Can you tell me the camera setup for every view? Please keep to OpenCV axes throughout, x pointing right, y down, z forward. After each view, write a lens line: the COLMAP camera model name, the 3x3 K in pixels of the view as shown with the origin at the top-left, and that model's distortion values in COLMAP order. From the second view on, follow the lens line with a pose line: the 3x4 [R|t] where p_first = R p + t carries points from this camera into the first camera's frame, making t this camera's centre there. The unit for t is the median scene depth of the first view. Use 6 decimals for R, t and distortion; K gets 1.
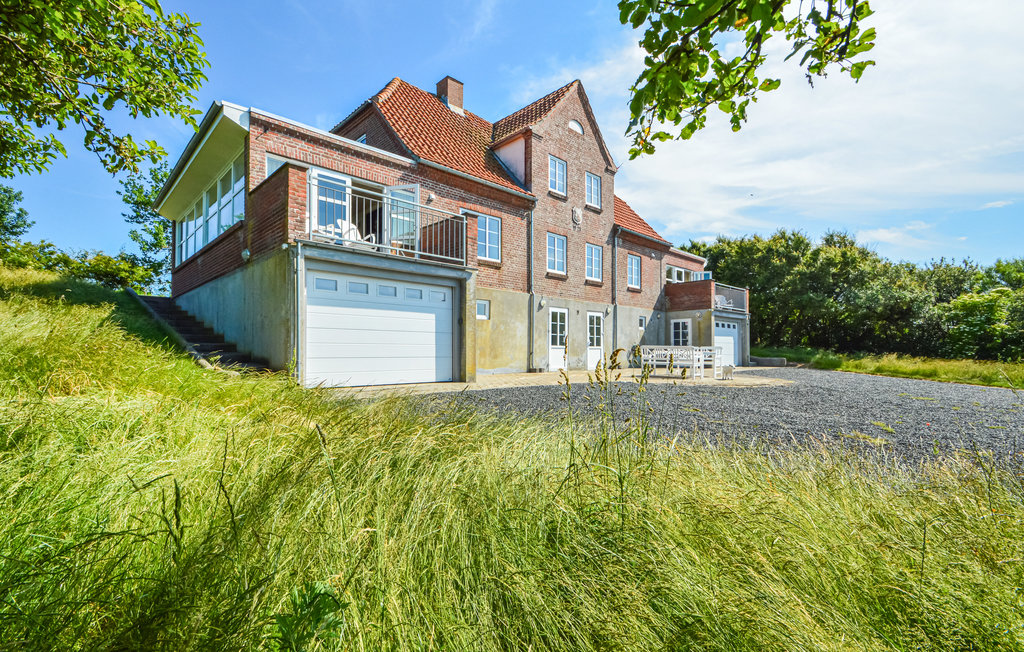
lens RADIAL K [[444.9, 0, 510.8], [0, 444.9, 340.6], [0, 0, 1]] dist [-0.000044, 0.000023]
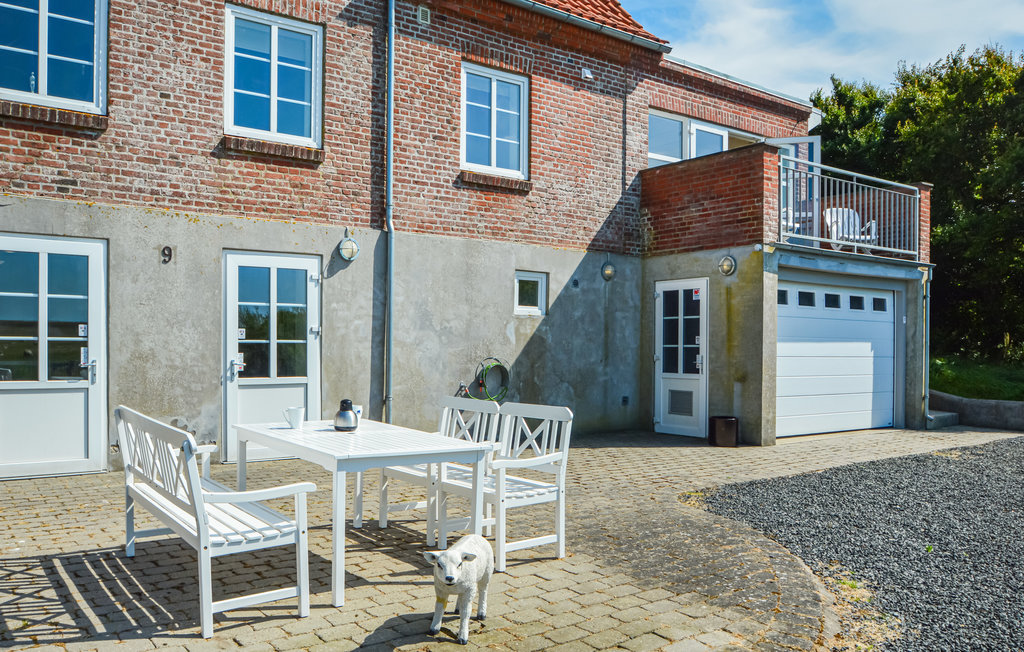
lens RADIAL K [[831.1, 0, 510.6], [0, 831.1, 365.4], [0, 0, 1]] dist [-0.046553, 0.003011]
pose [[0.993230, 0.001703, -0.116154, 0.360183], [0.002549, 0.999332, 0.036453, -0.011366], [0.116138, -0.036503, 0.992562, 0.446844]]
